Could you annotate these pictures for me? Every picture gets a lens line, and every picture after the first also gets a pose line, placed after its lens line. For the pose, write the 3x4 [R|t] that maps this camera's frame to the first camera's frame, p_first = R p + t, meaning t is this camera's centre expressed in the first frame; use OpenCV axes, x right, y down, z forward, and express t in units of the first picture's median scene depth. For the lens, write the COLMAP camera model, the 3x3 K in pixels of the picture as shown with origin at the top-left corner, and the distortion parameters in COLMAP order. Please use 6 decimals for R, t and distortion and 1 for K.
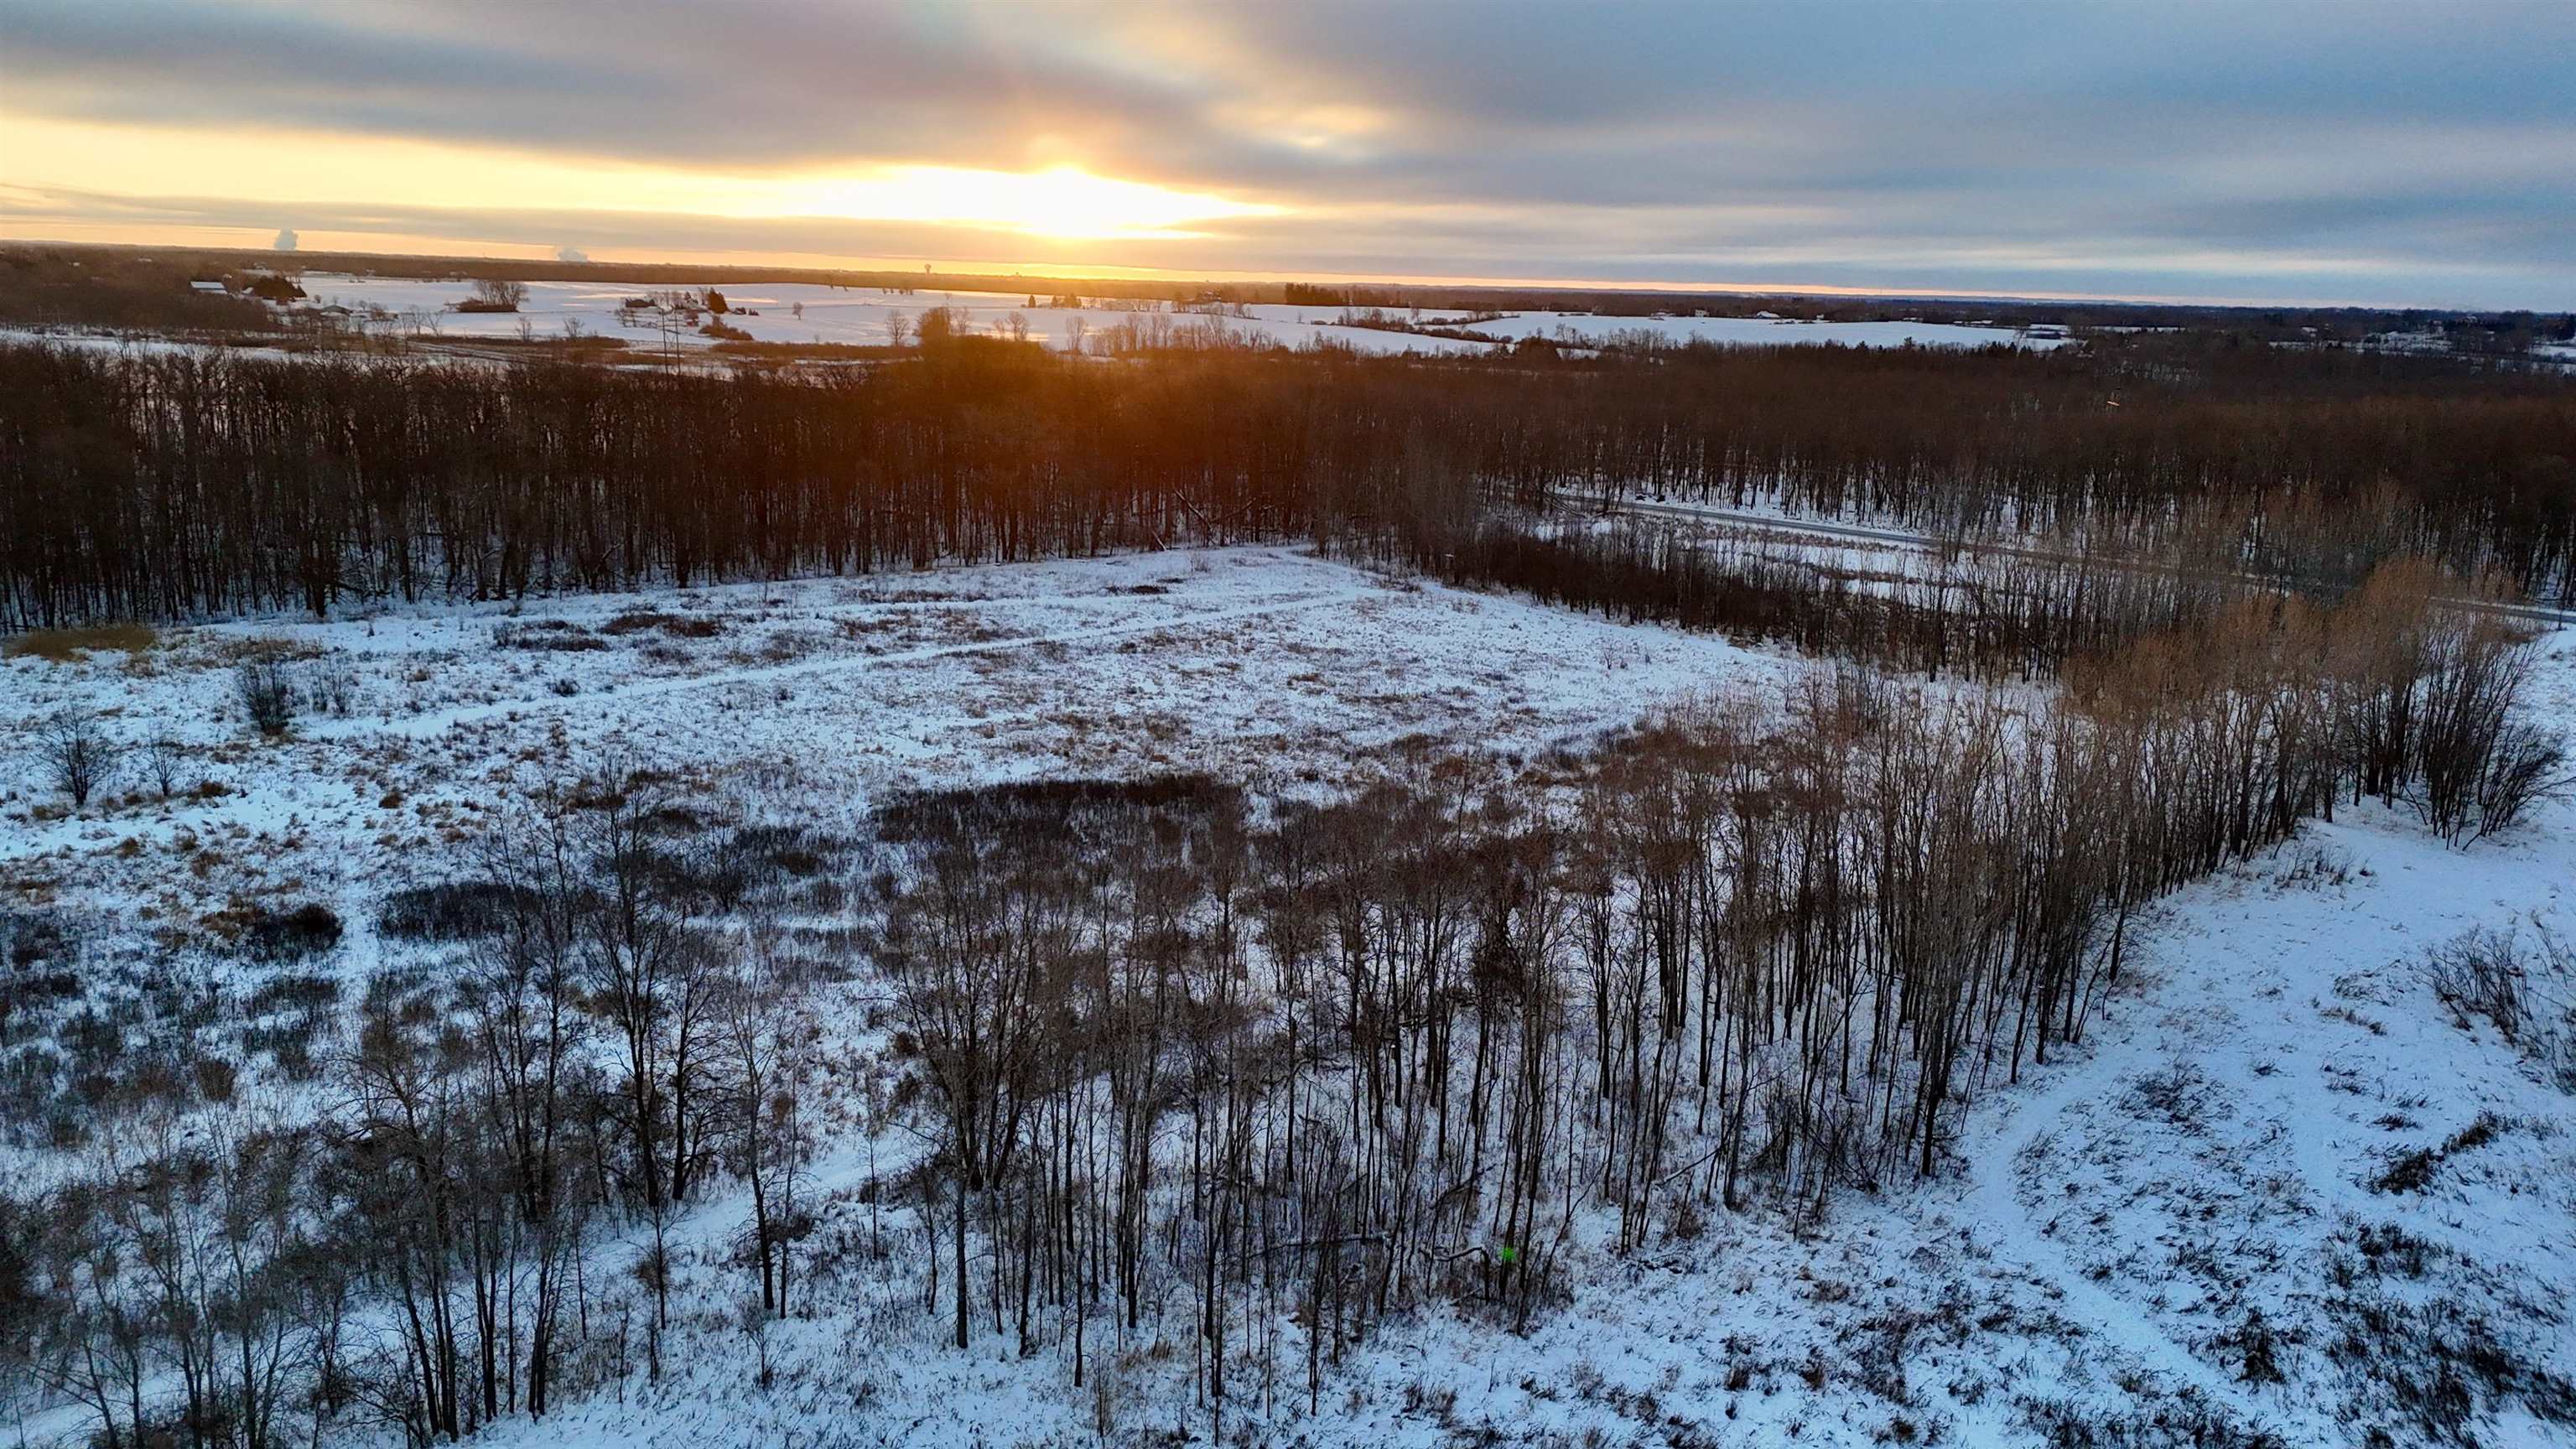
lens RADIAL K [[1869.9, 0, 1300.6], [0, 1869.9, 714.5], [0, 0, 1]] dist [0.079666, -0.062870]
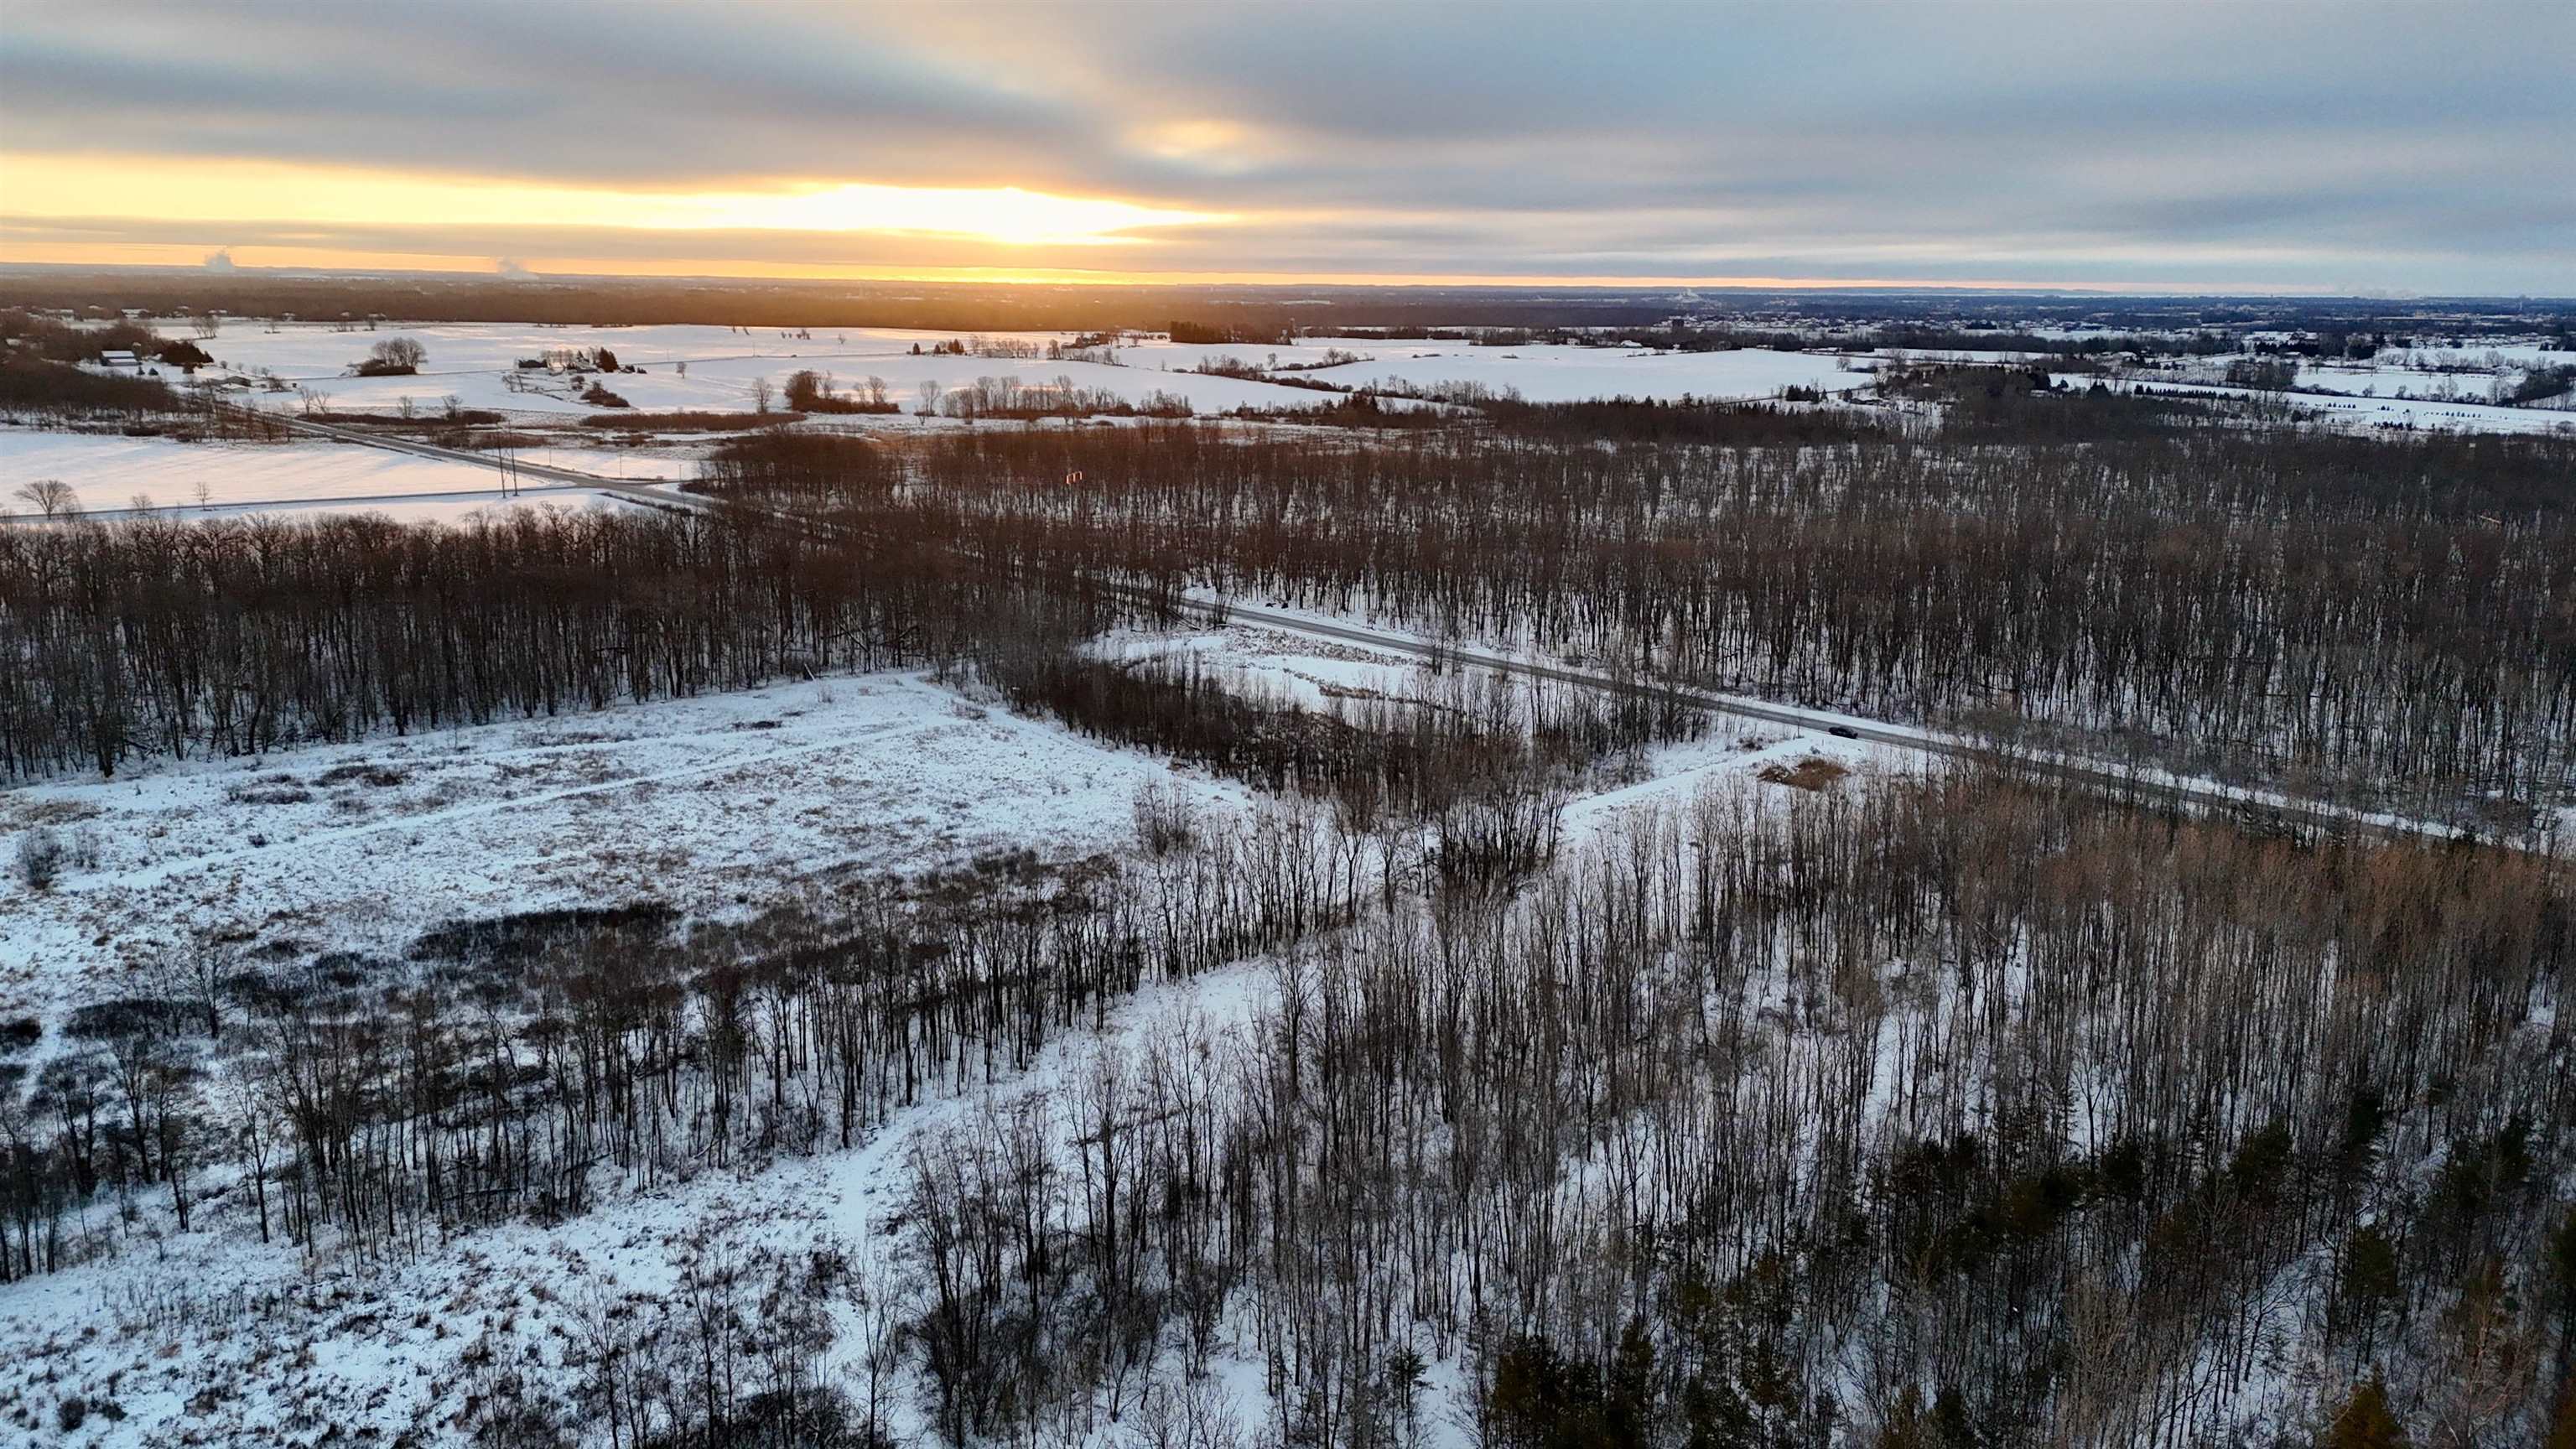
lens RADIAL K [[1869.9, 0, 1304.9], [0, 1869.9, 729.6], [0, 0, 1]] dist [0.079666, -0.062870]
pose [[0.999598, -0.020386, 0.019718, 0.431496], [0.020192, 0.999746, 0.009981, -0.109931], [-0.019917, -0.009579, 0.999756, -0.529534]]
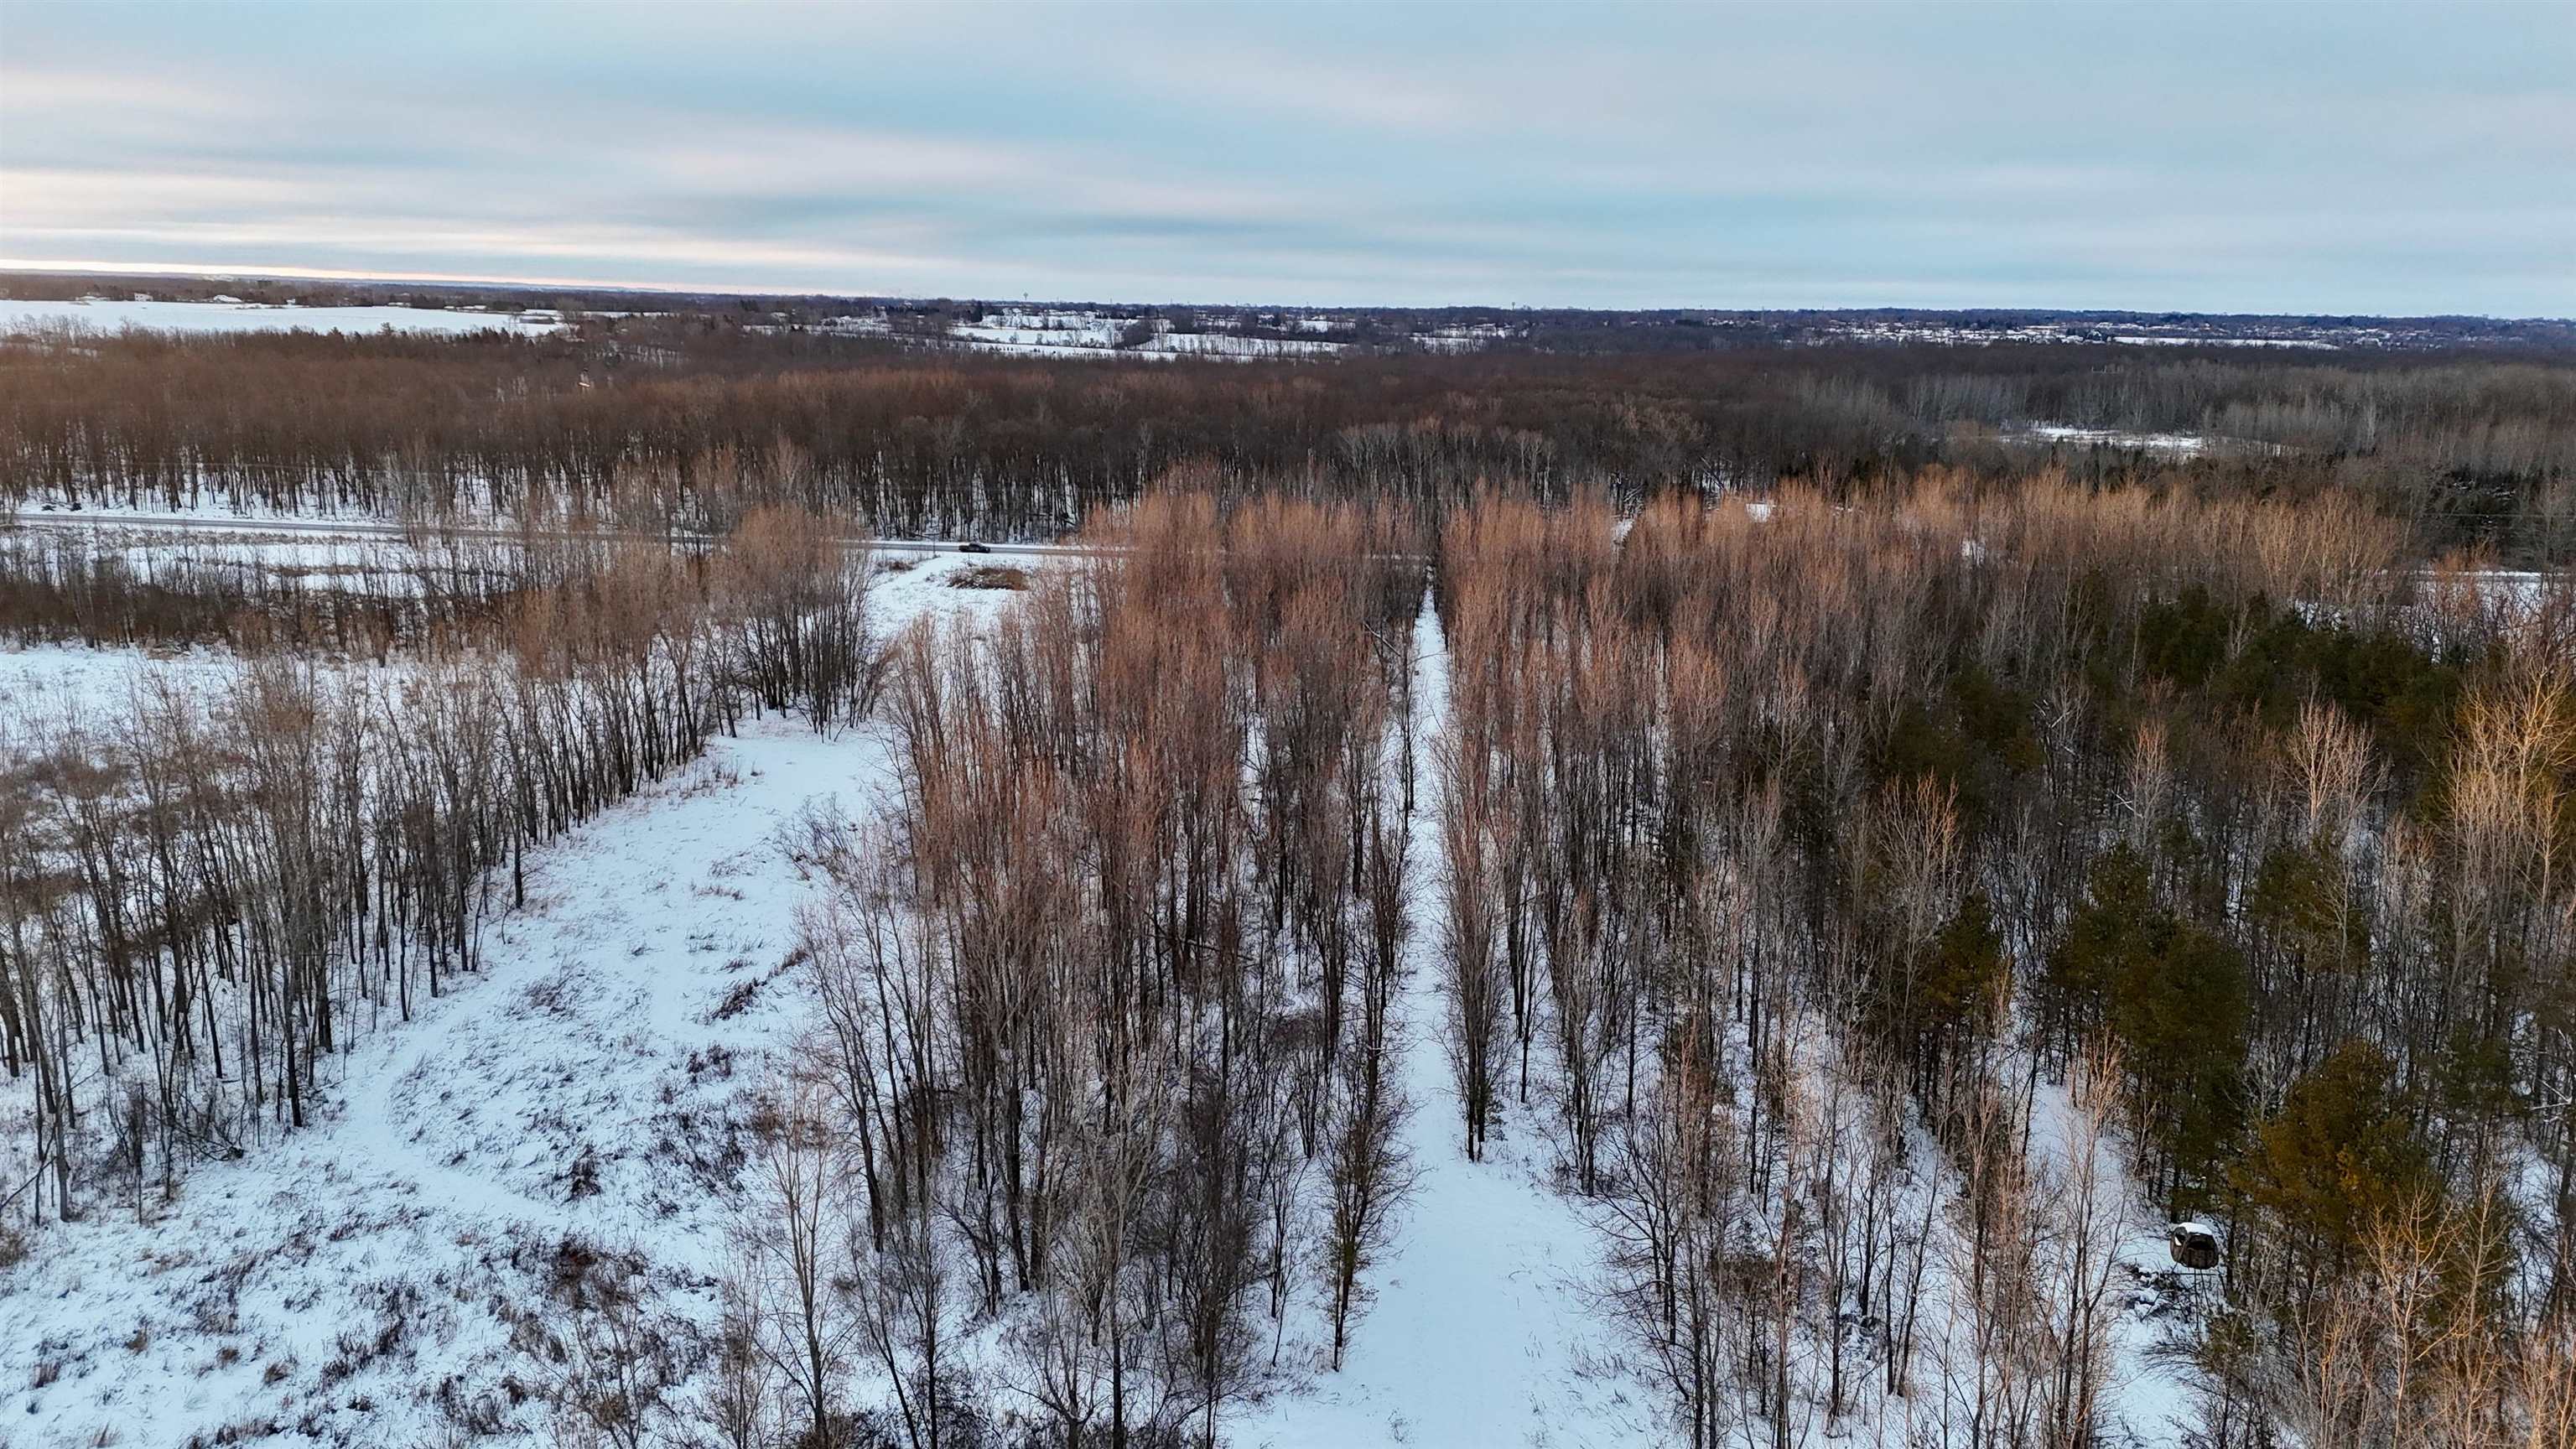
lens RADIAL K [[1869.9, 0, 1300.3], [0, 1869.9, 717.1], [0, 0, 1]] dist [0.079666, -0.062870]
pose [[0.742710, -0.156180, 0.651145, 0.053006], [0.150822, 0.986450, 0.064573, 0.021830], [-0.652407, 0.050248, 0.756201, -0.082951]]
